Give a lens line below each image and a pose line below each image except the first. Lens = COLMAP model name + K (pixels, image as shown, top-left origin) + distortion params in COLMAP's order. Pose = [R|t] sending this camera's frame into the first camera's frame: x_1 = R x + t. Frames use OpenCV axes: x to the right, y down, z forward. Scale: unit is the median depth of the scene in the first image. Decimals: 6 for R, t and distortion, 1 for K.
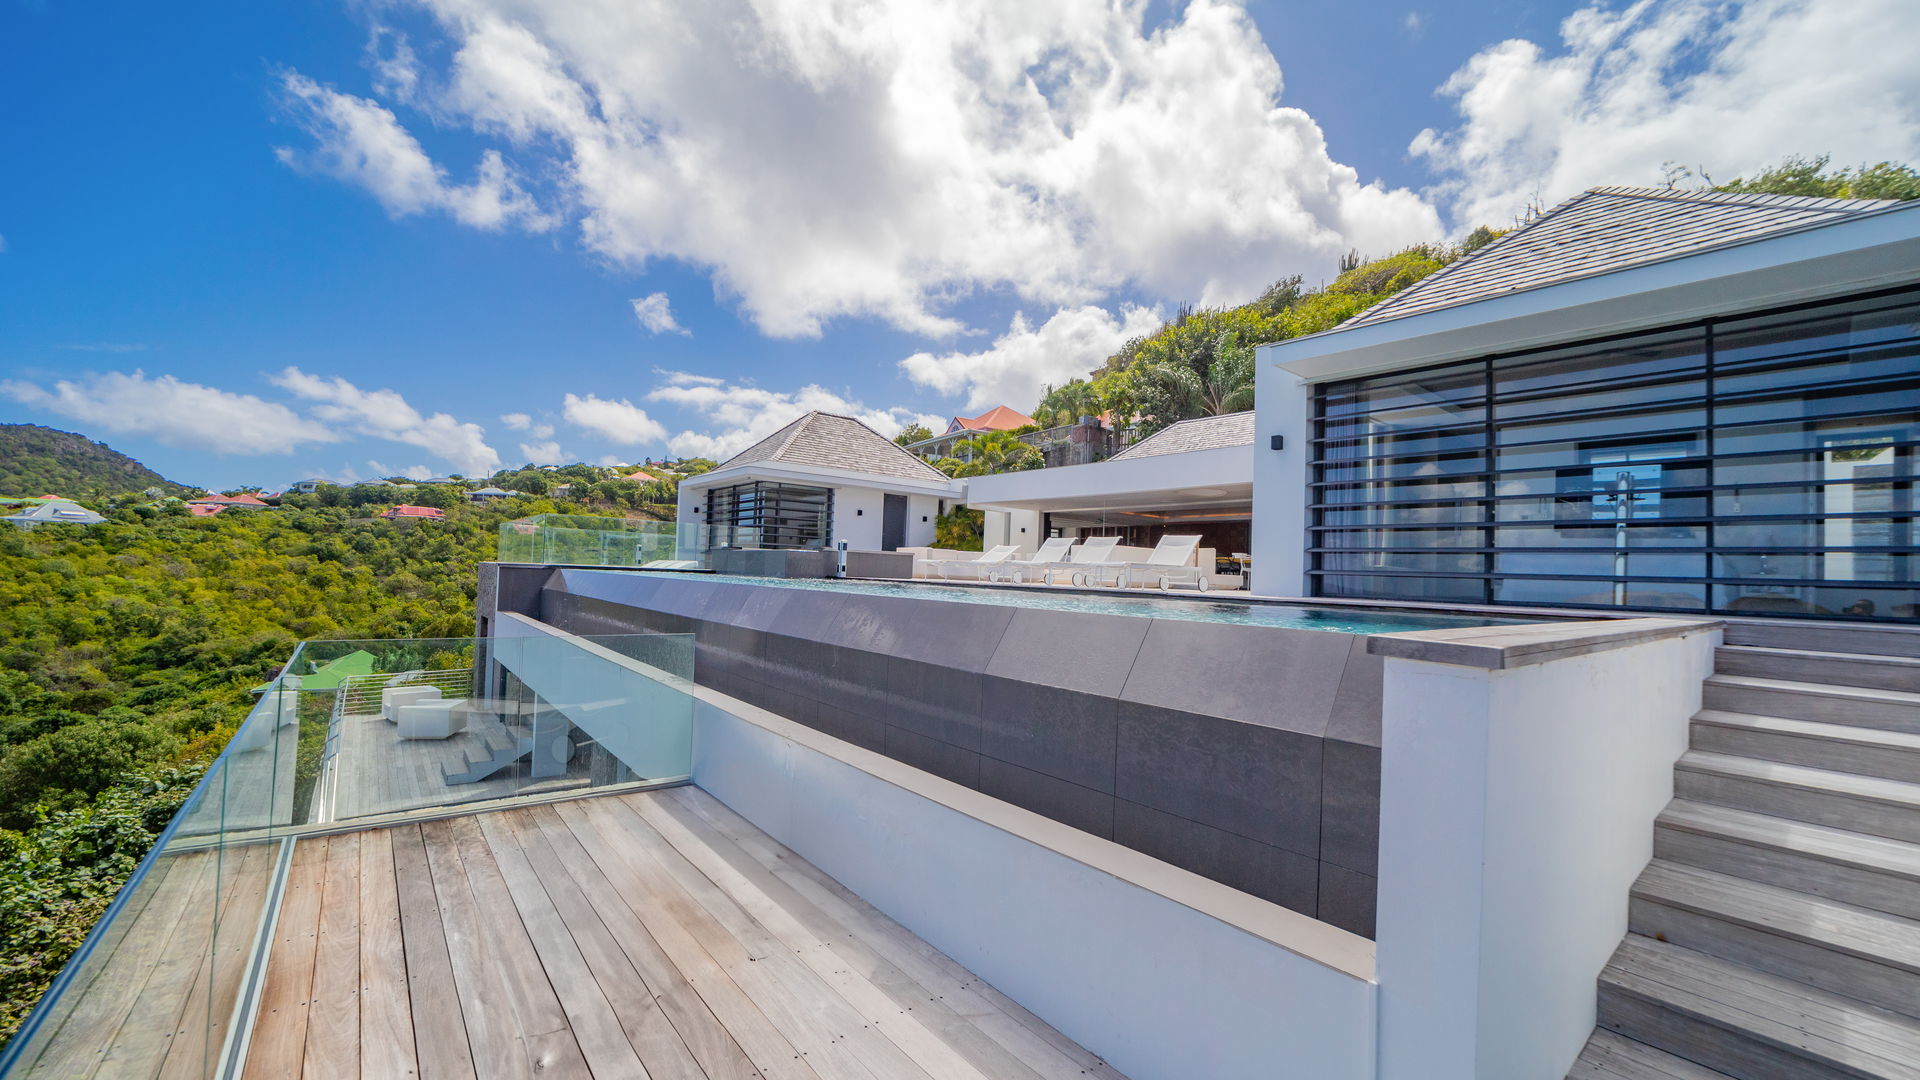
lens RADIAL K [[745.4, 0, 957.9], [0, 745.4, 550.4], [0, 0, 1]] dist [-0.037203, 0.009484]
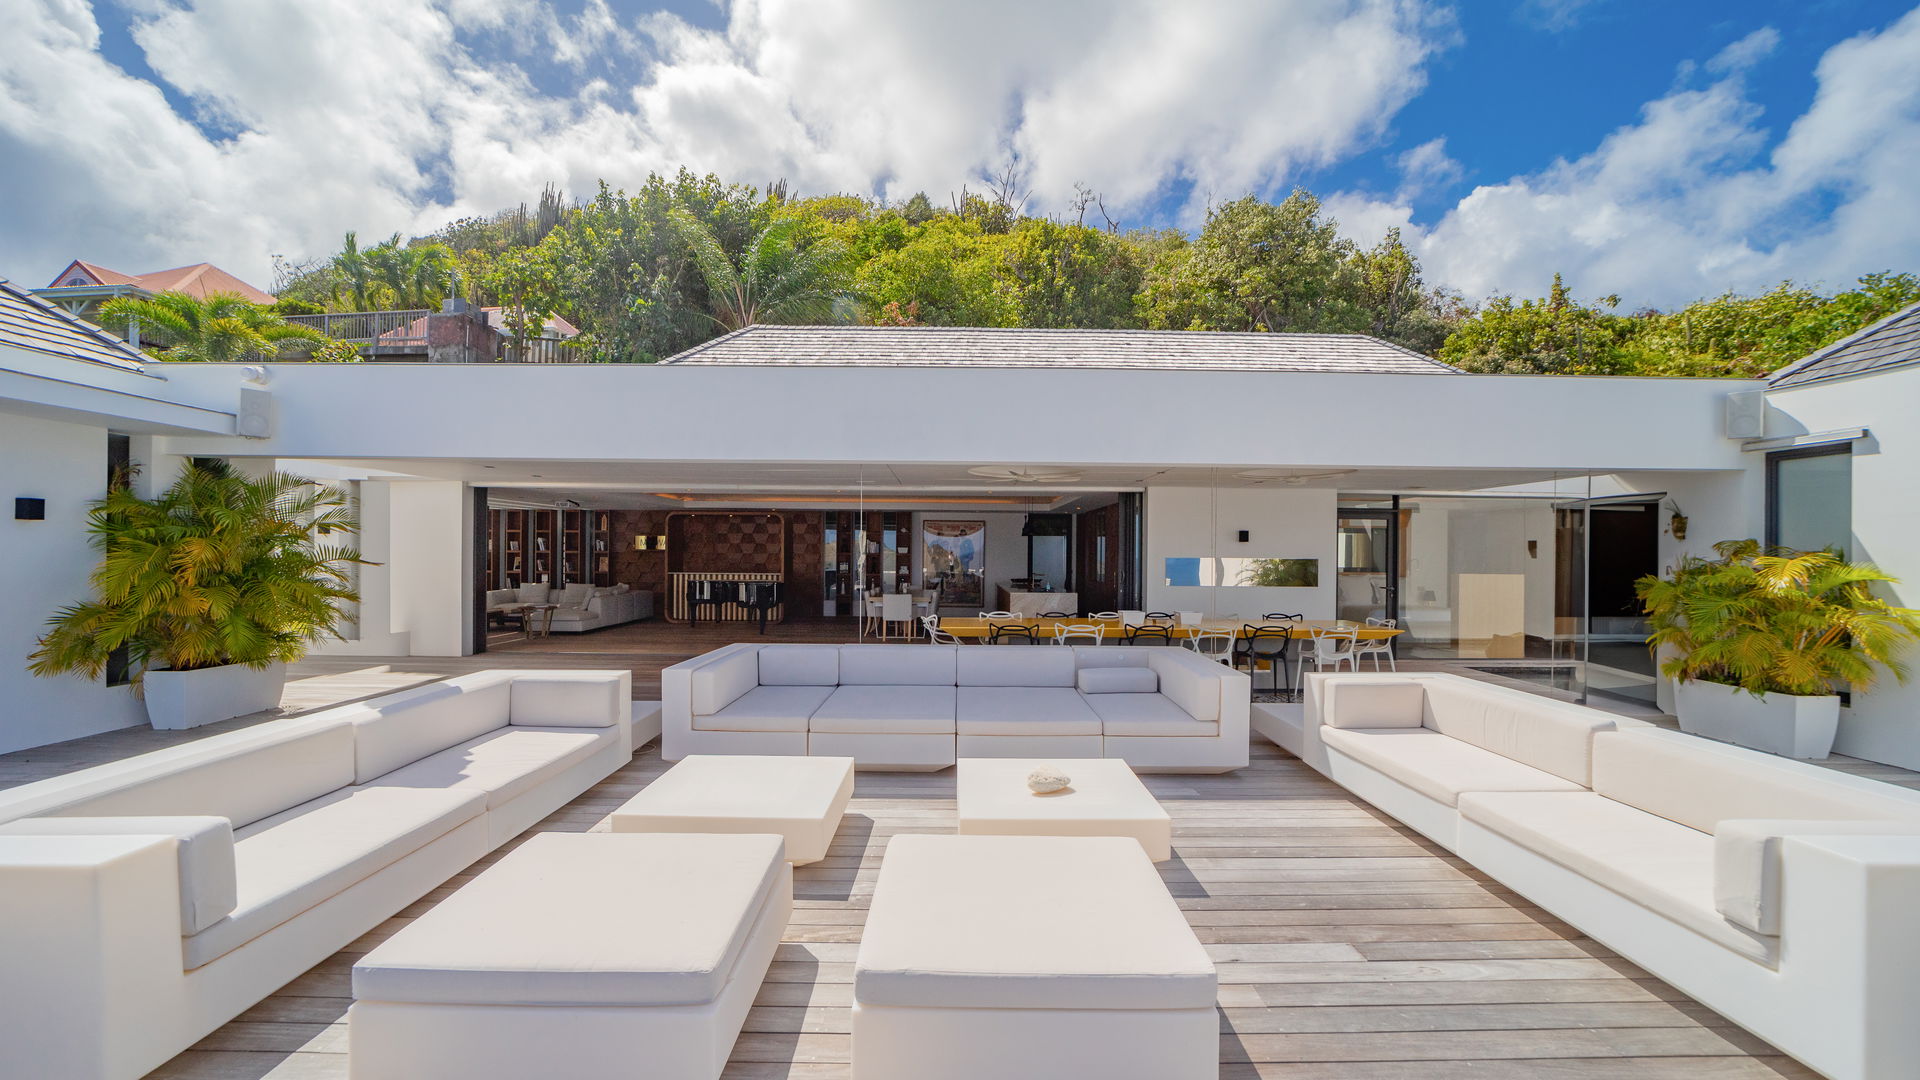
lens RADIAL K [[745.4, 0, 957.9], [0, 745.4, 550.4], [0, 0, 1]] dist [-0.037203, 0.009484]
pose [[0.624413, -0.029640, 0.780532, -0.005855], [-0.010307, 0.998880, 0.046177, -0.006462], [-0.781026, -0.036878, 0.623408, 0.095134]]
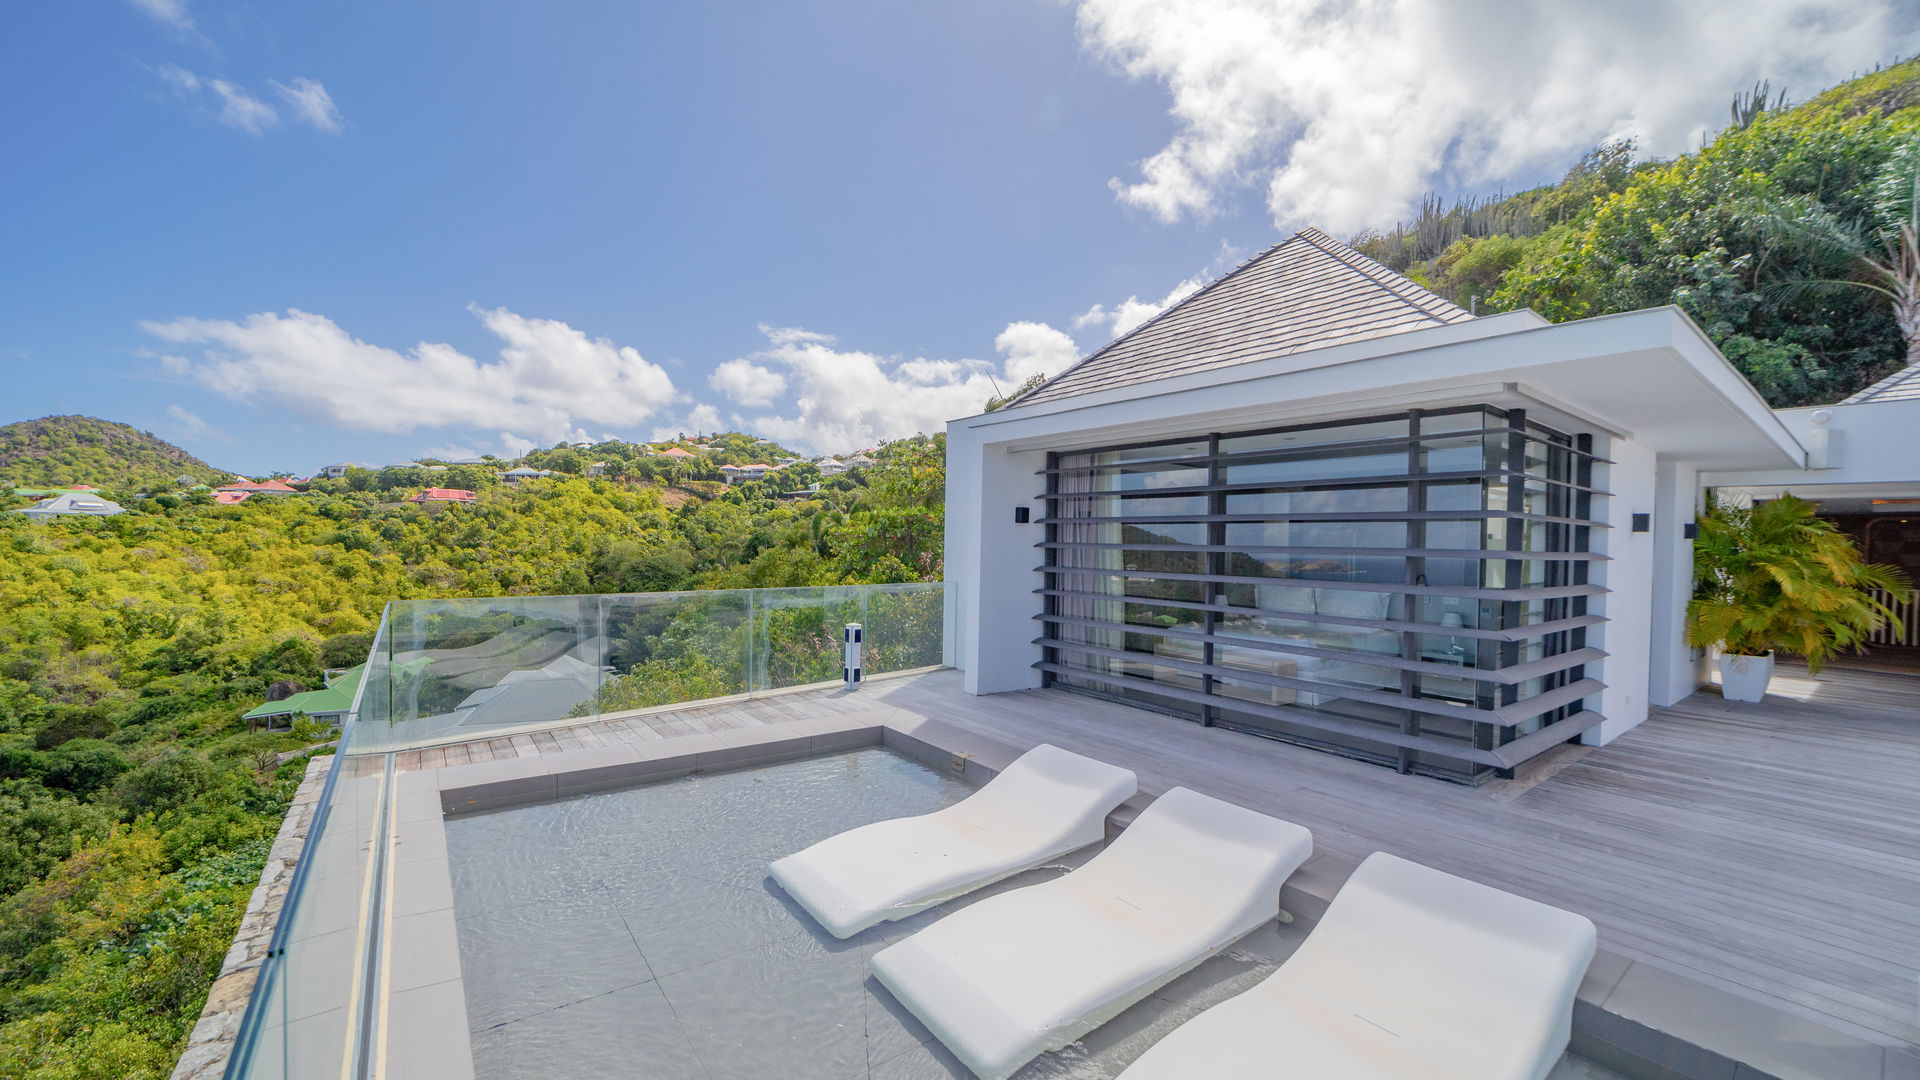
lens RADIAL K [[745.4, 0, 957.9], [0, 745.4, 550.4], [0, 0, 1]] dist [-0.037203, 0.009484]
pose [[0.999066, -0.016711, -0.039837, -0.055453], [0.018270, 0.999068, 0.039112, -0.007870], [0.039147, -0.039803, 0.998440, 0.100295]]
